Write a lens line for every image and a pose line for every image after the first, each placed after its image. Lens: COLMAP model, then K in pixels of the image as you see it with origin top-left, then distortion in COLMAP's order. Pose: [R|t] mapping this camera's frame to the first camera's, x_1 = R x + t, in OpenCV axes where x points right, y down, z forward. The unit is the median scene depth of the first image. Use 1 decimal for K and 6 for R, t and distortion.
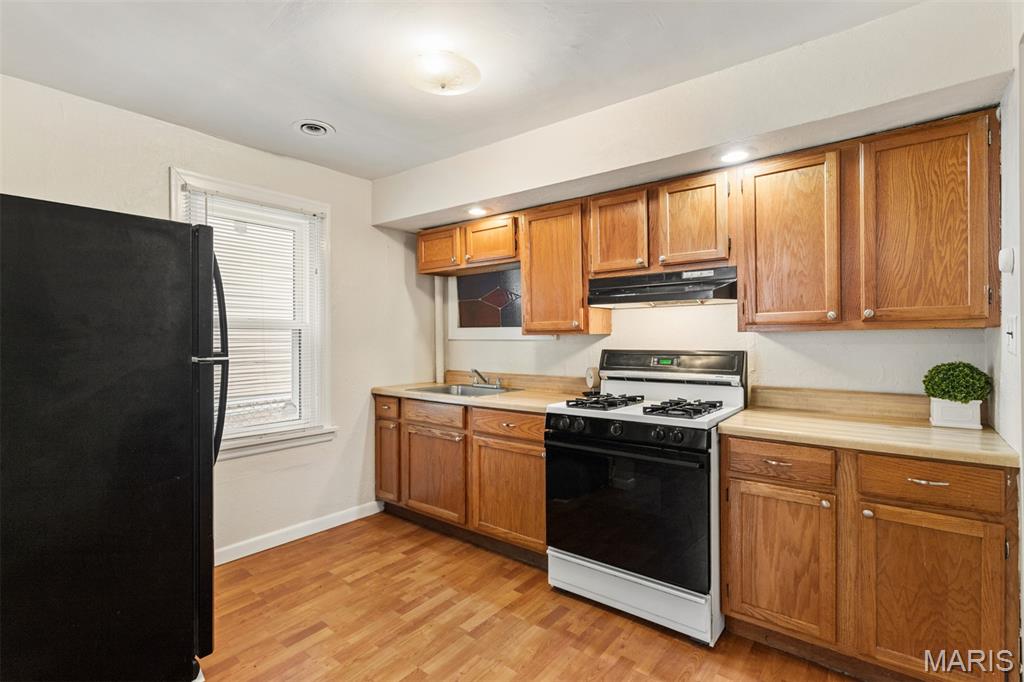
lens RADIAL K [[495.8, 0, 515.7], [0, 495.8, 340.8], [0, 0, 1]] dist [0.009964, -0.001707]
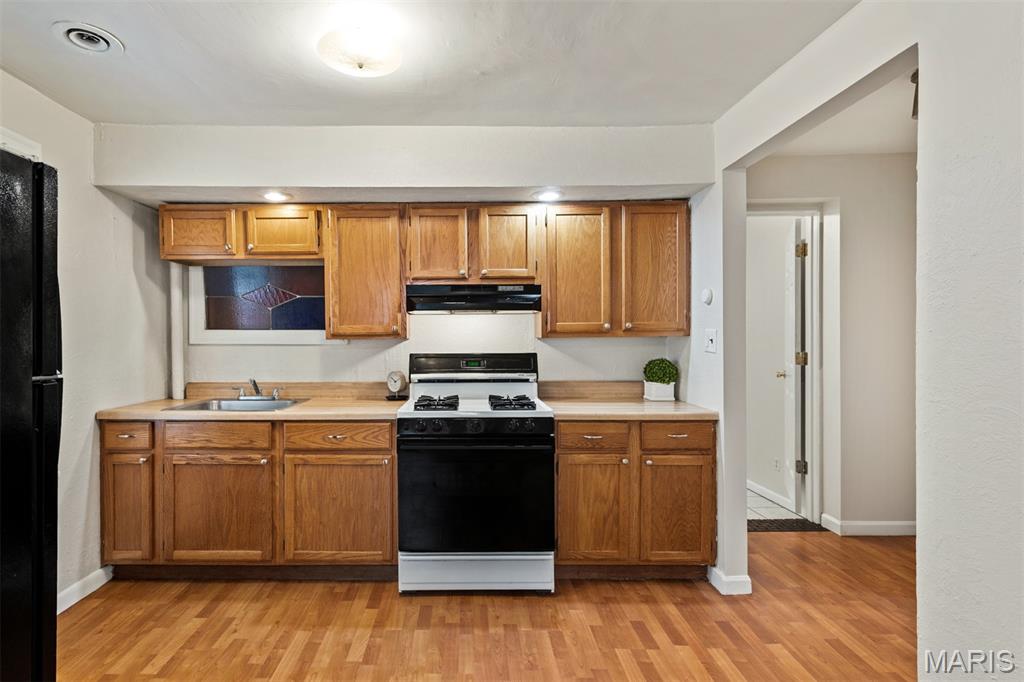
lens RADIAL K [[495.8, 0, 480.4], [0, 495.8, 348.3], [0, 0, 1]] dist [0.009964, -0.001707]
pose [[0.780403, -0.006956, 0.625238, -0.424899], [0.003433, 0.999971, 0.006840, -0.000724], [-0.625268, -0.003192, 0.780404, 0.124645]]
